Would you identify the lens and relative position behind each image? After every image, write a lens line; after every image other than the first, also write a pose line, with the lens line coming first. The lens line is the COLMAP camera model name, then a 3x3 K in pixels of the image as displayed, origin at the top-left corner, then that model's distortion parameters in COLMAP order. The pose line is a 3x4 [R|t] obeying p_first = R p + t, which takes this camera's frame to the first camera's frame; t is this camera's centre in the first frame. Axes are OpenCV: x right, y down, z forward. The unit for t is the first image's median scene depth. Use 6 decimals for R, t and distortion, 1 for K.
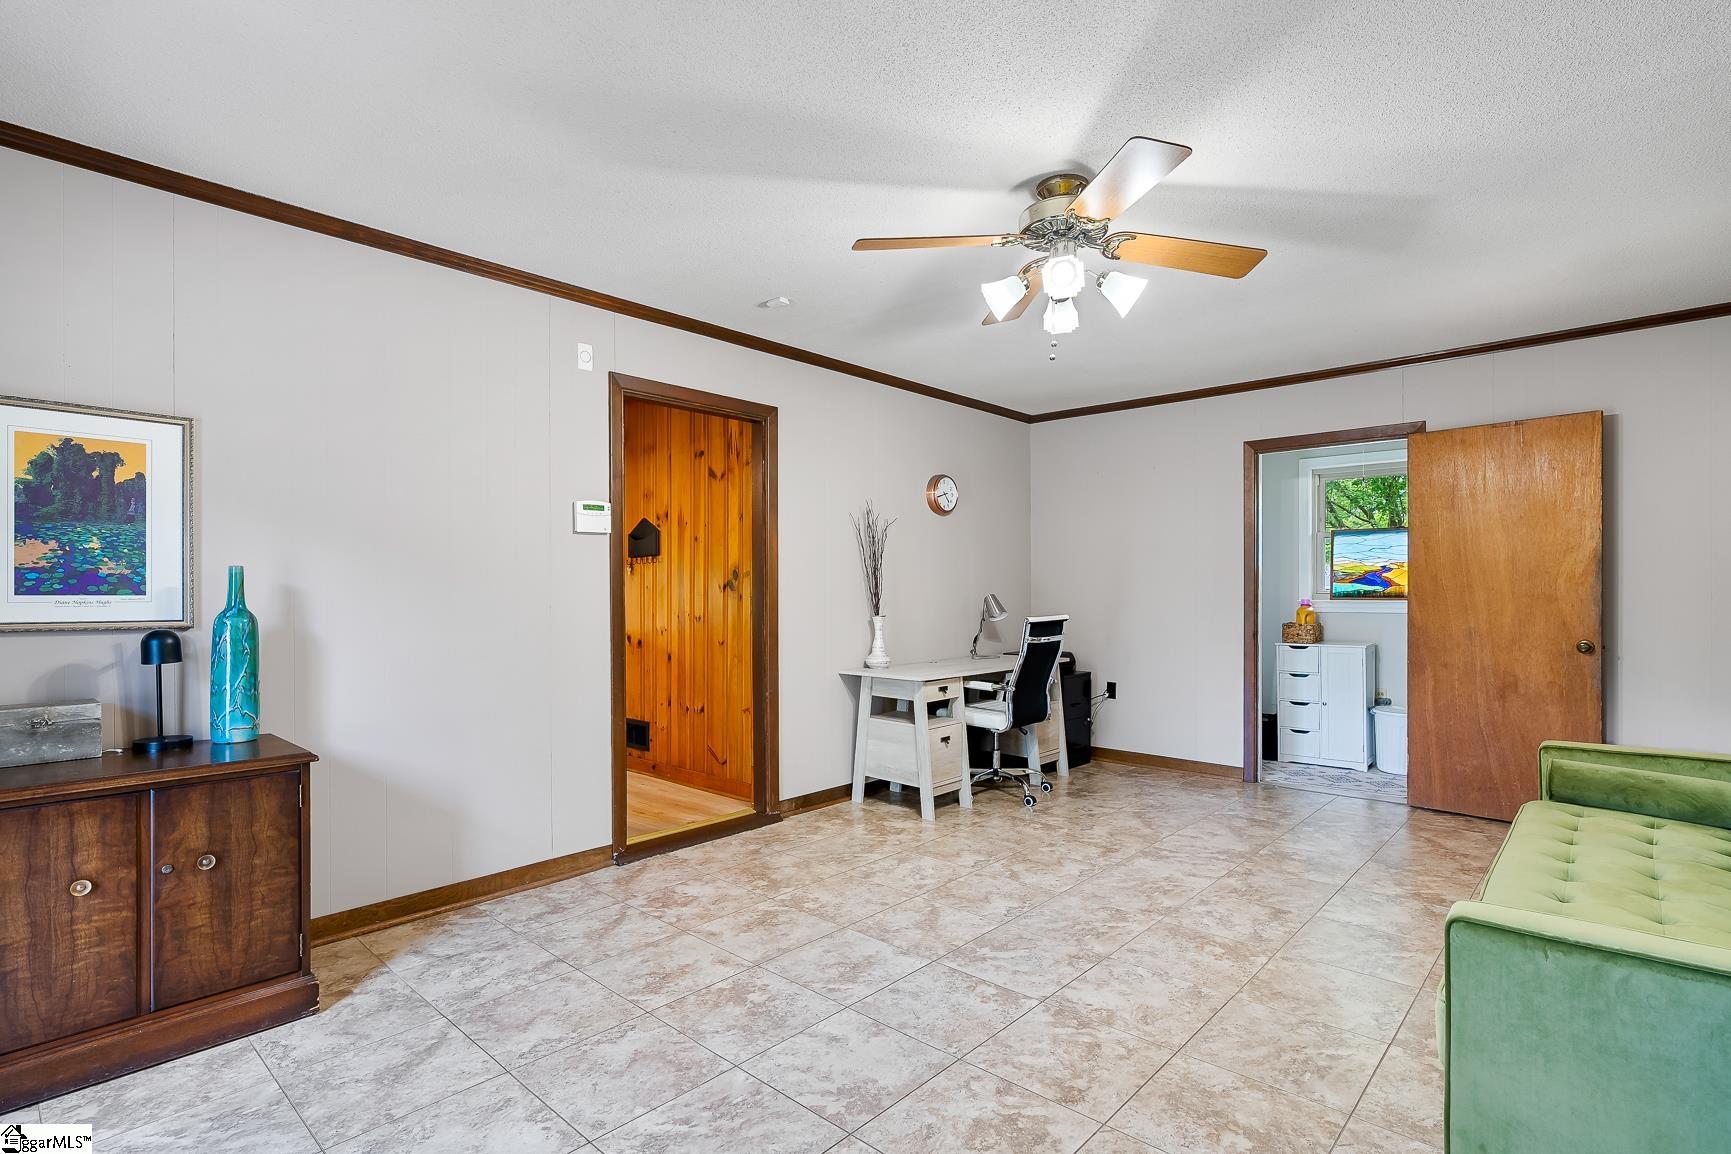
lens RADIAL K [[840.7, 0, 873.2], [0, 840.7, 590.9], [0, 0, 1]] dist [-0.005789, -0.000969]
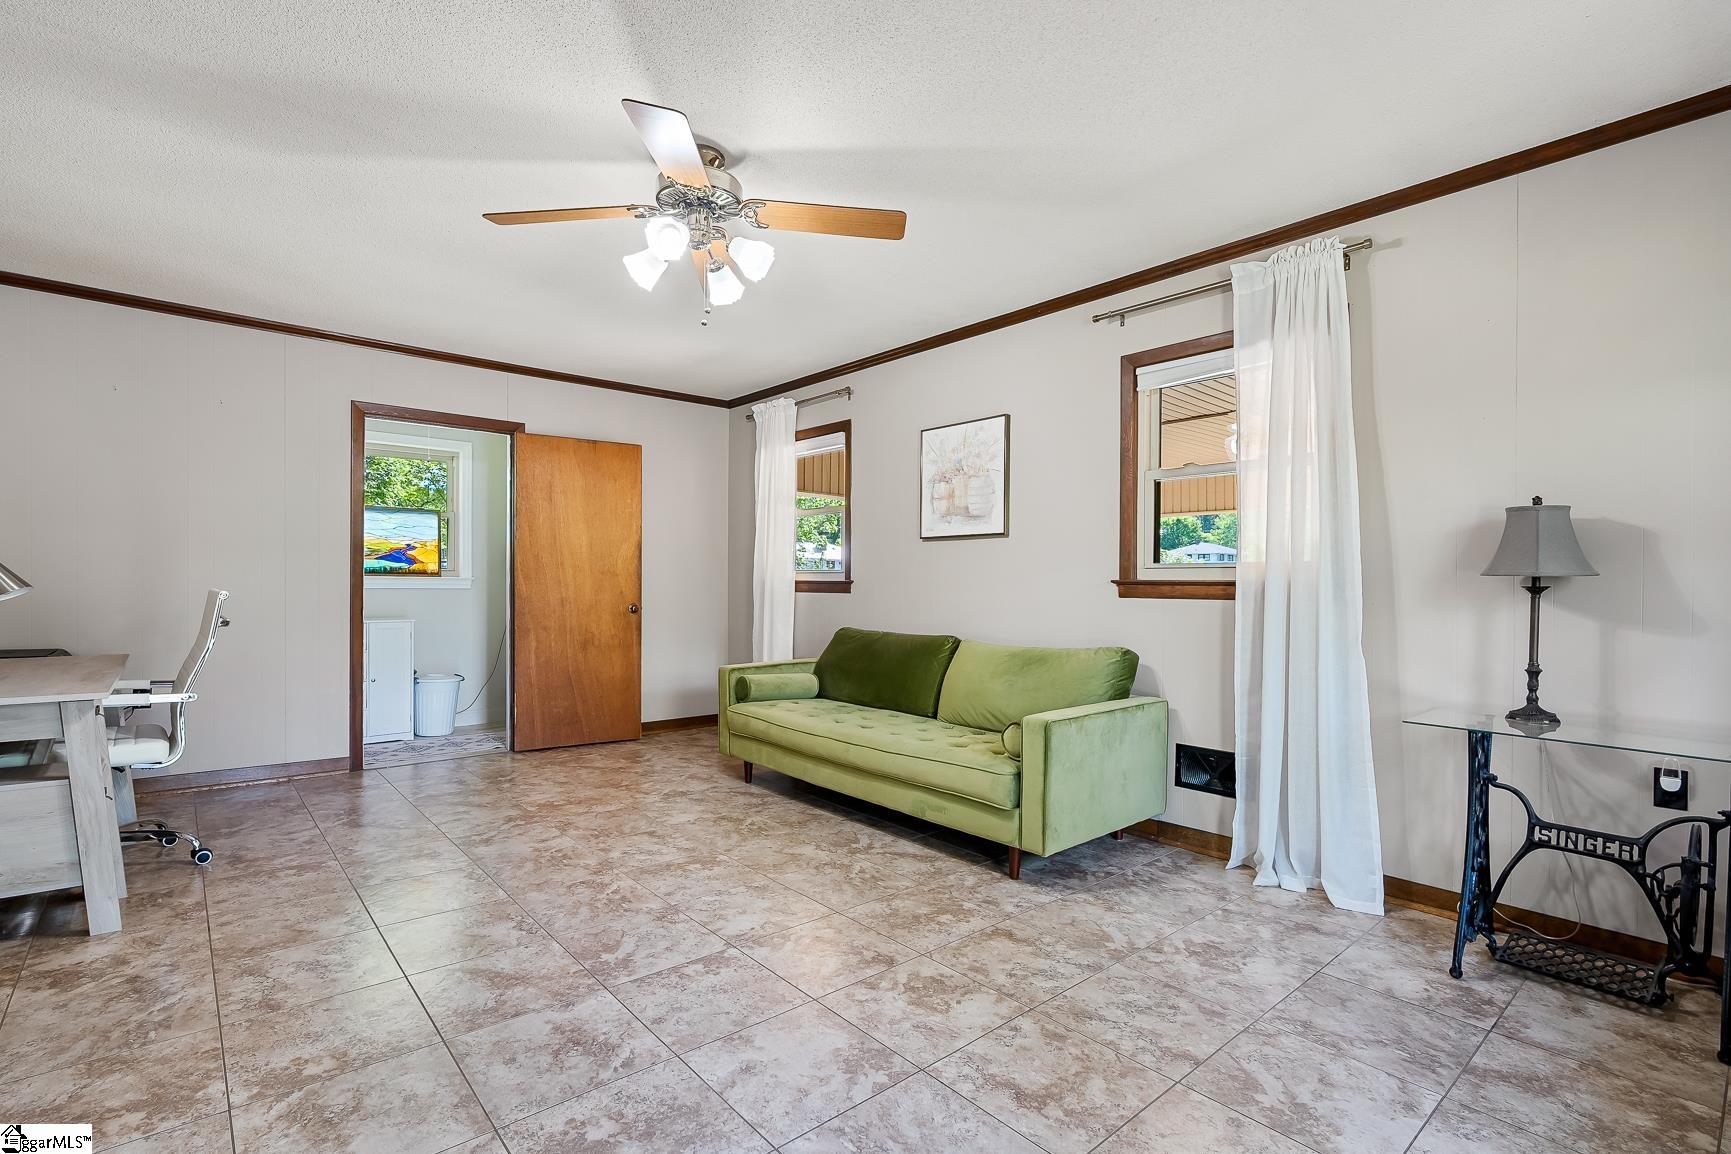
lens RADIAL K [[810.1, 0, 861.5], [0, 810.1, 588.1], [0, 0, 1]] dist [-0.021437, 0.013410]
pose [[0.120874, -0.000219, 0.992668, -0.569168], [-0.009482, 0.999954, 0.001375, 0.032040], [-0.992623, -0.009579, 0.120866, 0.538557]]
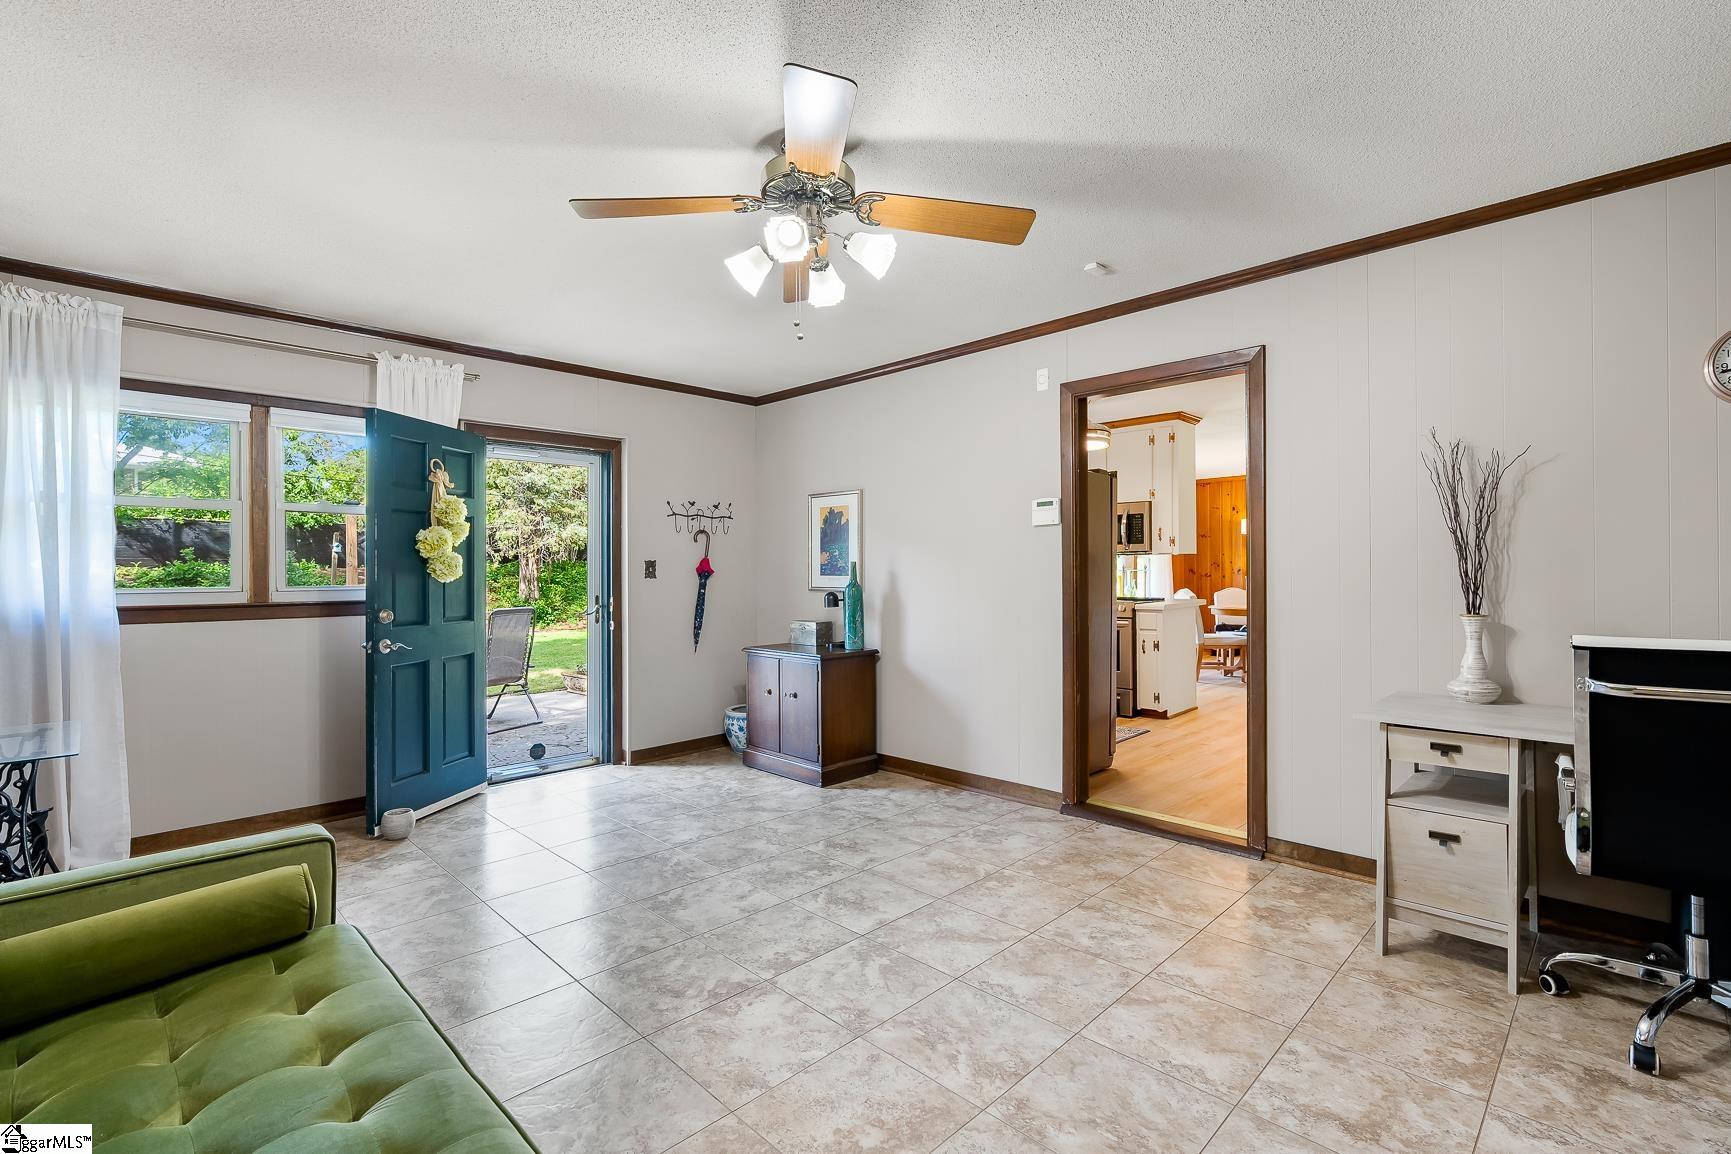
lens RADIAL K [[780.1, 0, 873.7], [0, 780.1, 569.5], [0, 0, 1]] dist [-0.015311, 0.006315]
pose [[-0.042483, 0.002537, -0.999094, 0.848184], [0.007399, 0.999970, 0.002224, -0.011447], [0.999070, -0.007298, -0.042501, 0.870080]]
